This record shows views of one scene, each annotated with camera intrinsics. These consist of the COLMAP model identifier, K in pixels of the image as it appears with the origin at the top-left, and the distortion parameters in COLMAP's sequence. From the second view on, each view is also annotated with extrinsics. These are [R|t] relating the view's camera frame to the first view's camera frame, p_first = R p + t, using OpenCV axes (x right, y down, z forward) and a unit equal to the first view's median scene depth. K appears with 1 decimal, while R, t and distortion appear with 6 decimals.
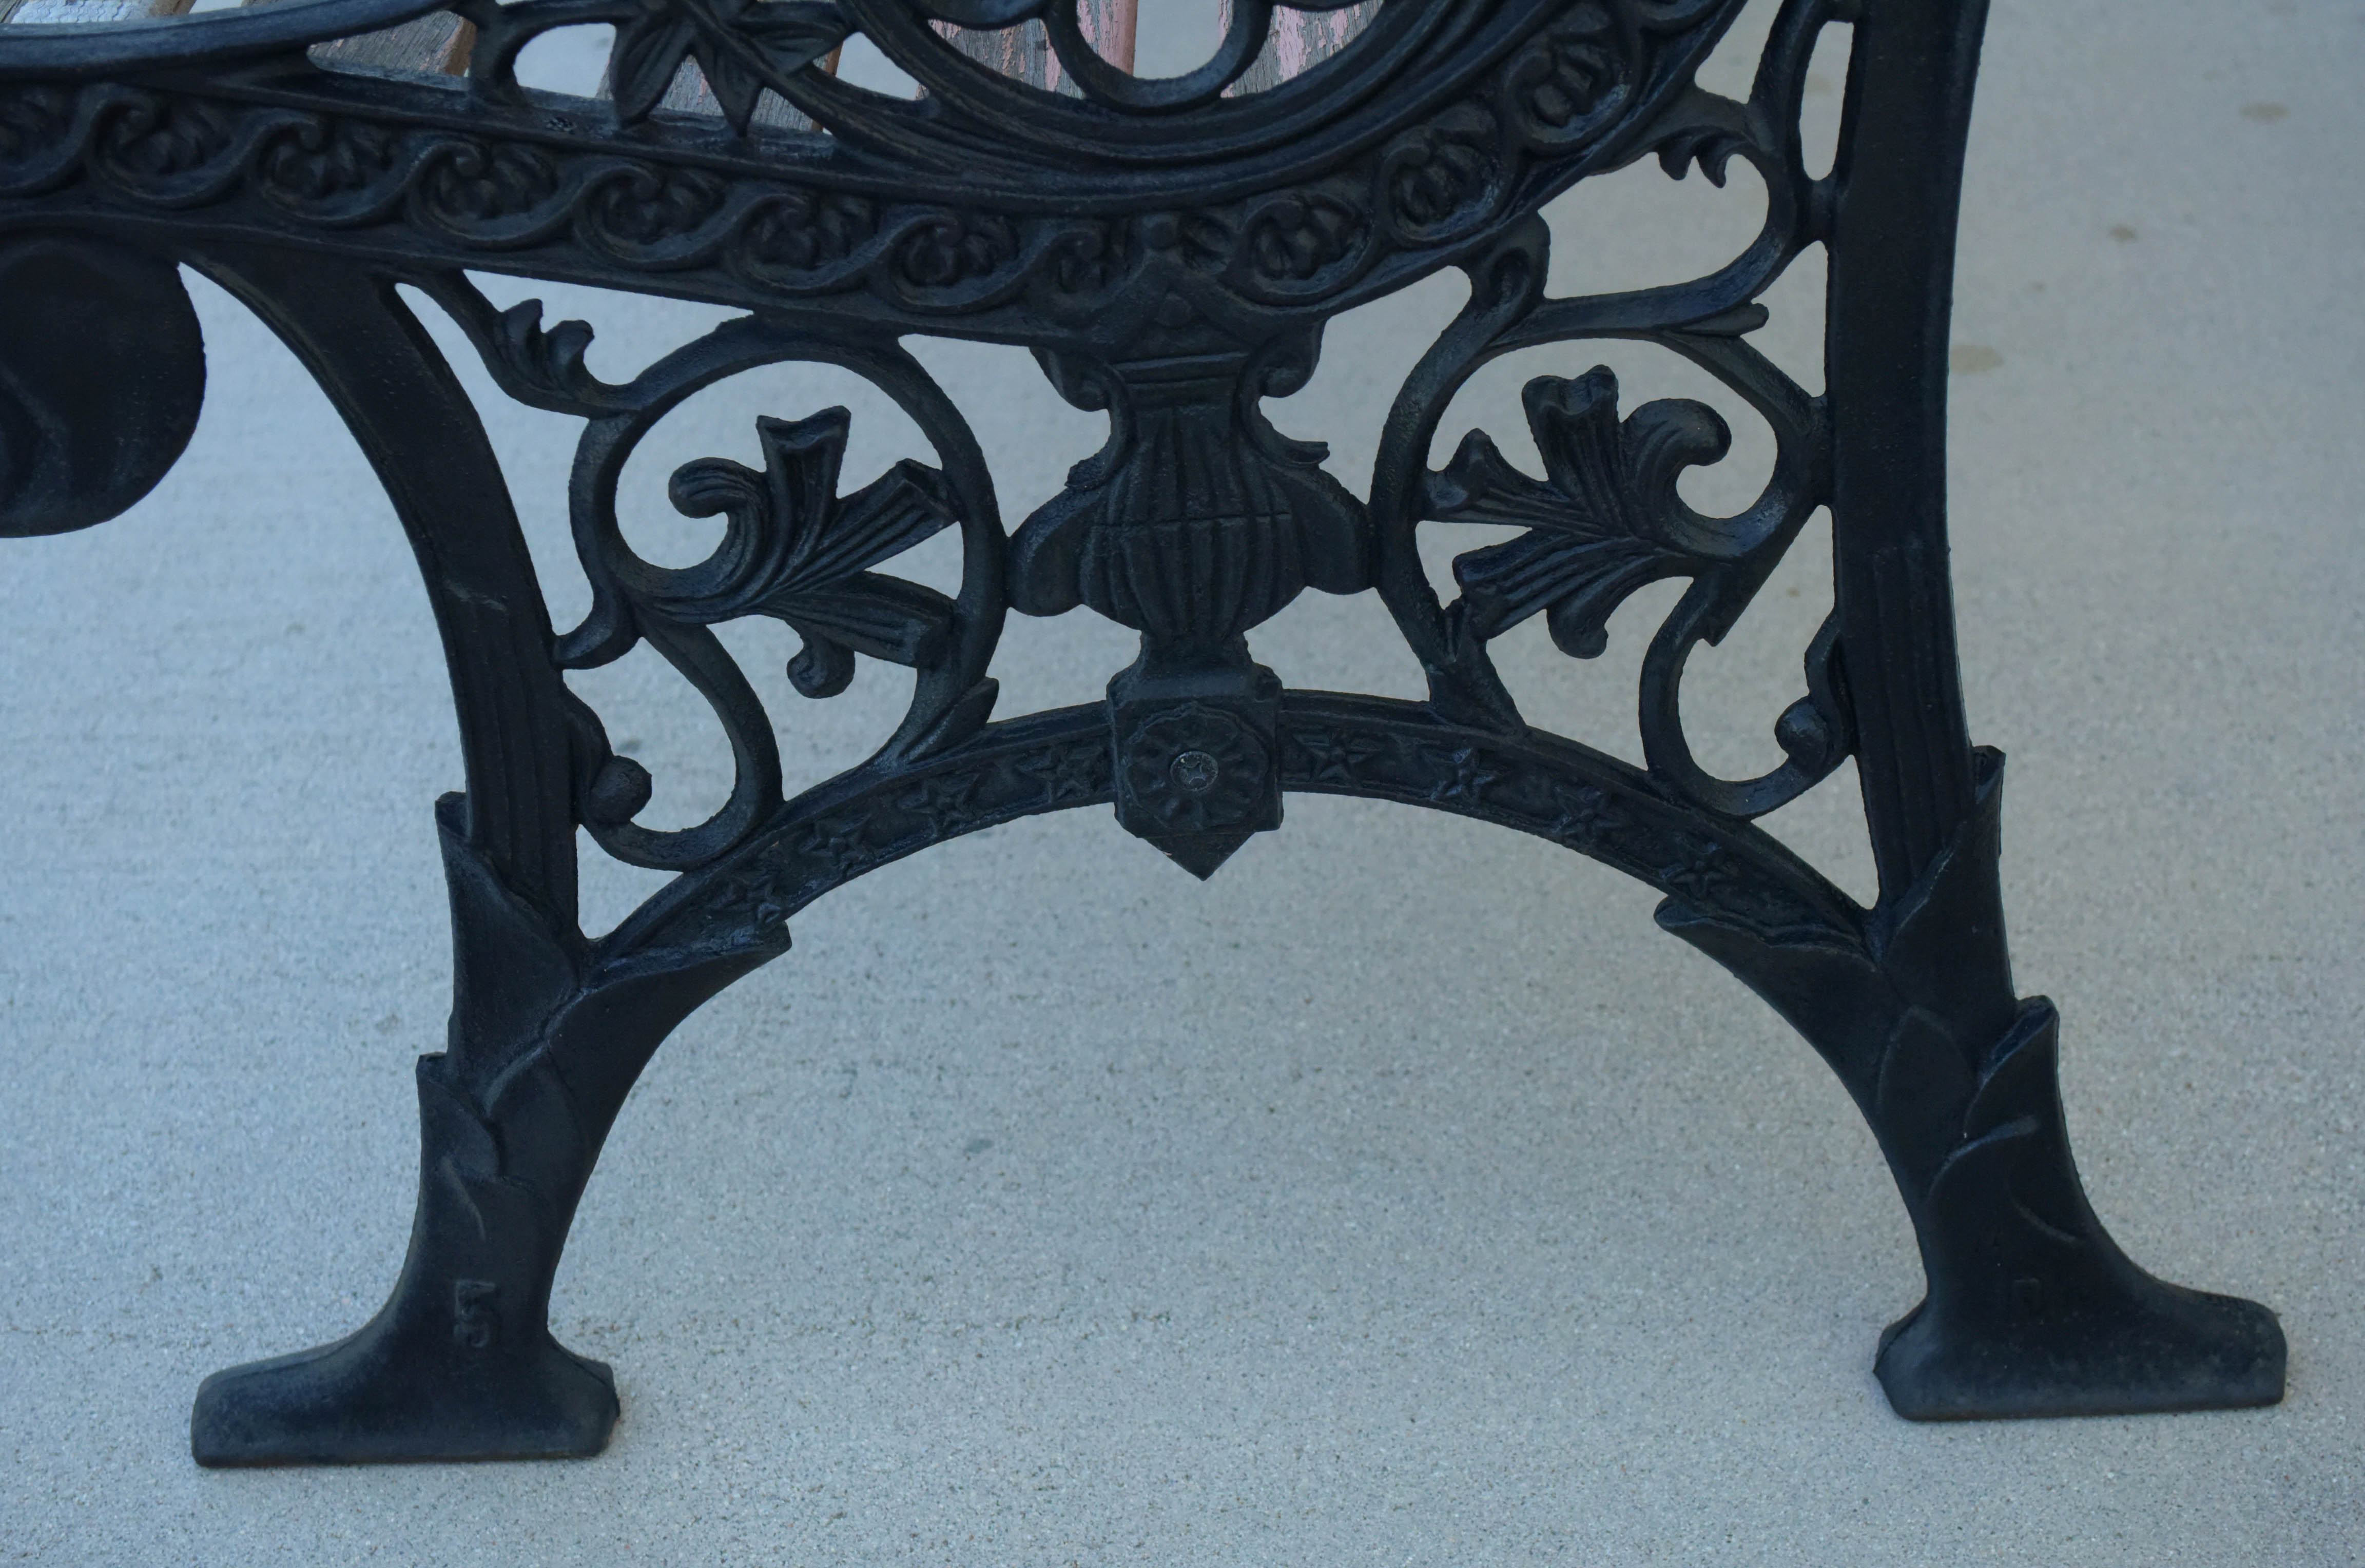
lens RADIAL K [[3899.8, 0, 1189.6], [0, 3899.8, 802.1], [0, 0, 1]] dist [-0.014415, 0.000000]
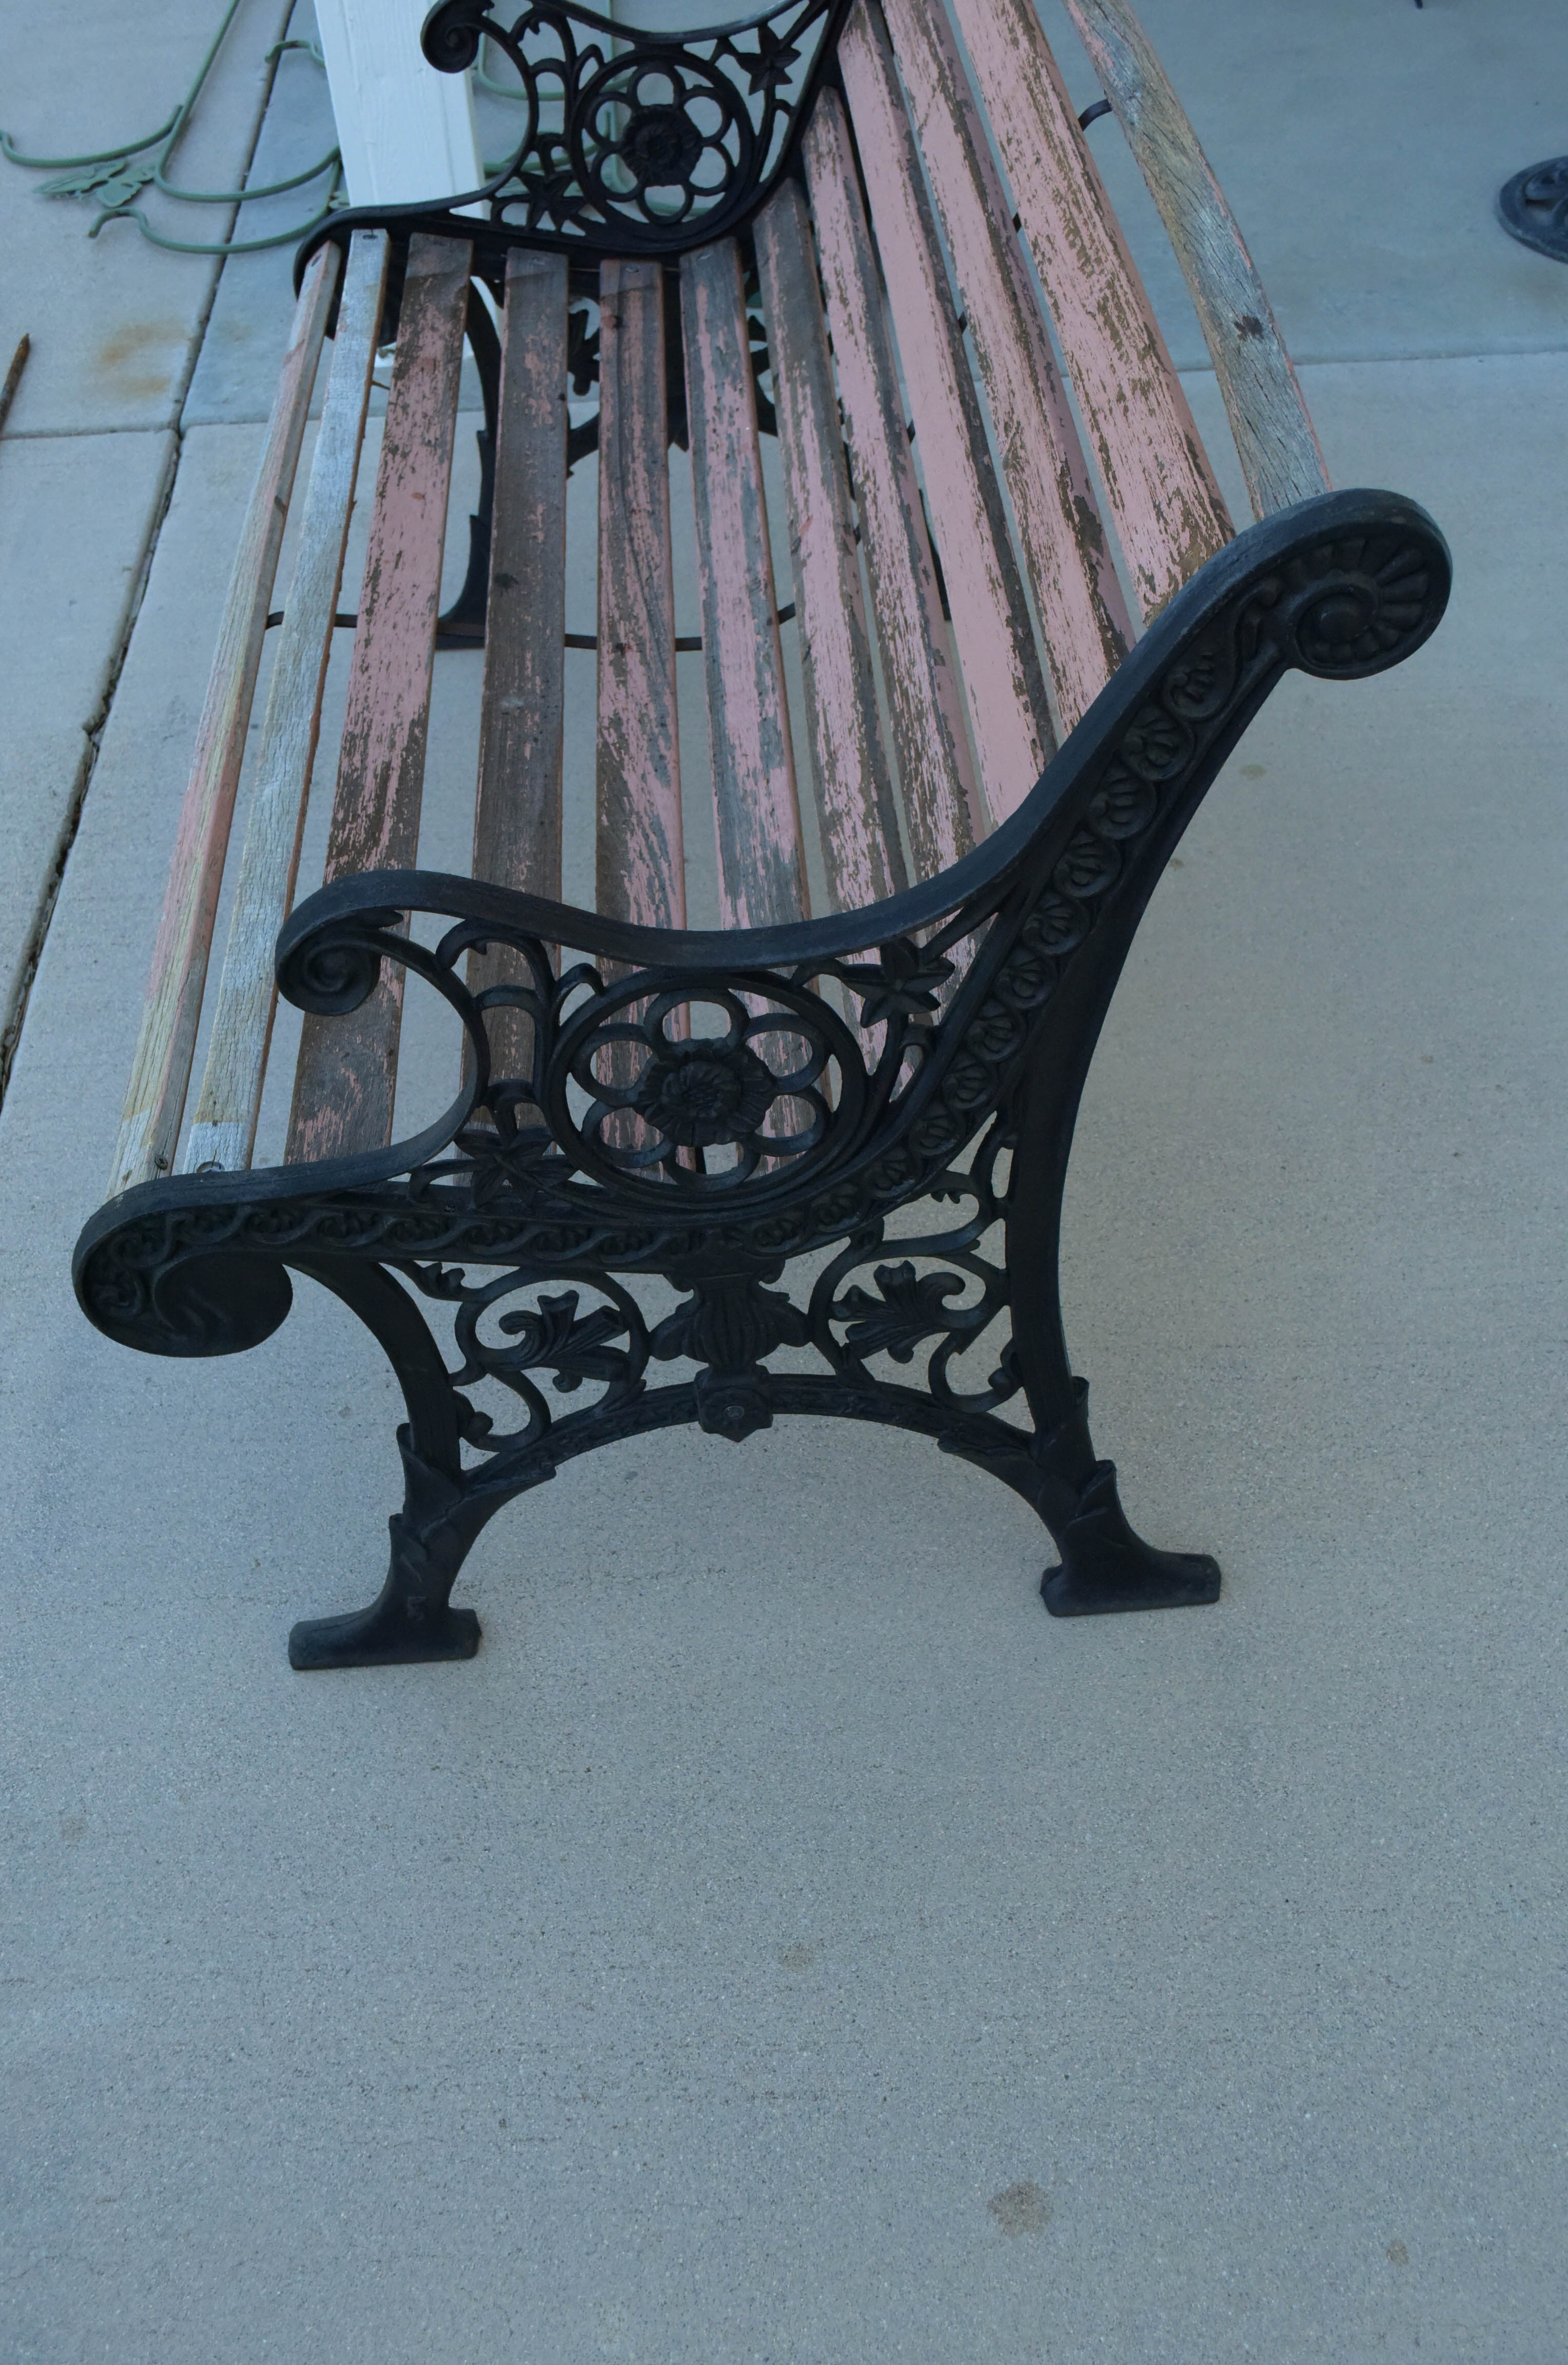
lens RADIAL K [[2371.3, 0, 793.8], [0, 2371.3, 1216.0], [0, 0, 1]] dist [0.004952, 0.000000]
pose [[0.998071, -0.043149, 0.044633, -0.021164], [0.033014, 0.977781, 0.207013, -0.411967], [-0.052574, -0.205140, 0.977320, -0.334607]]
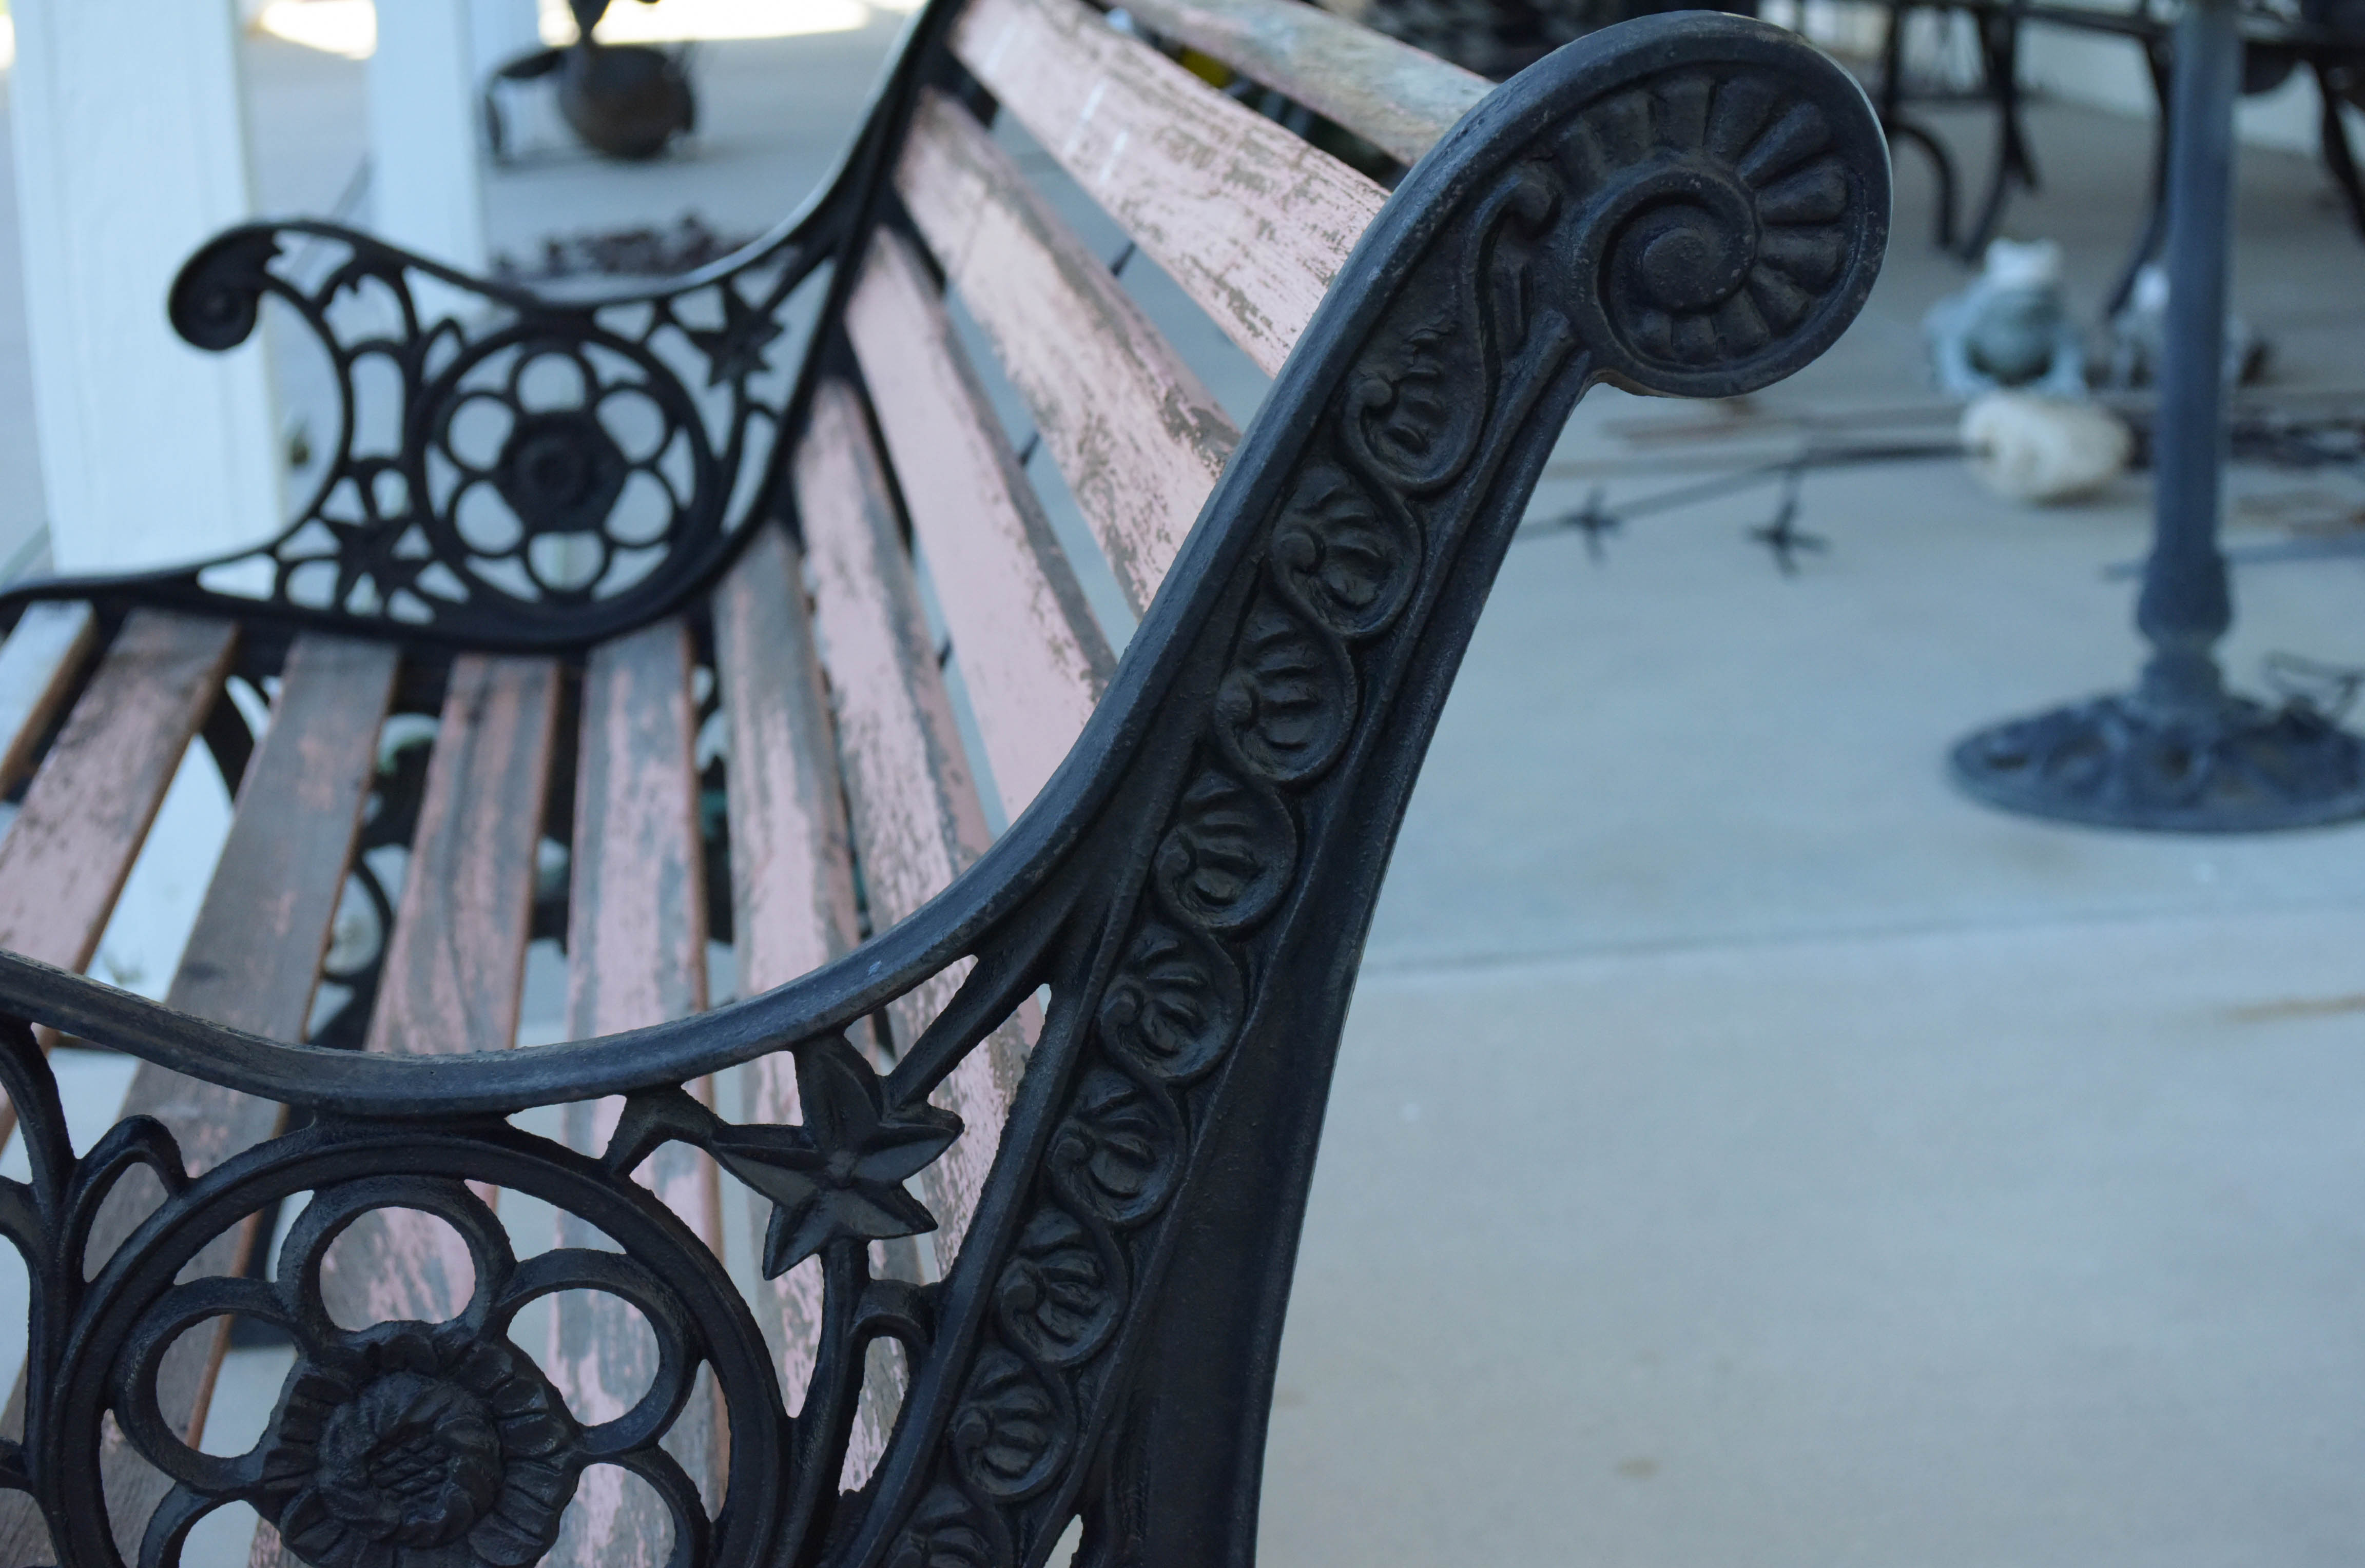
lens RADIAL K [[3899.8, 0, 1199.7], [0, 3899.8, 789.5], [0, 0, 1]] dist [-0.014415, 0.000000]
pose [[0.990630, -0.028800, 0.133502, 0.053052], [0.068269, 0.951047, -0.301410, -0.087227], [-0.118286, 0.307700, 0.944102, -0.037310]]
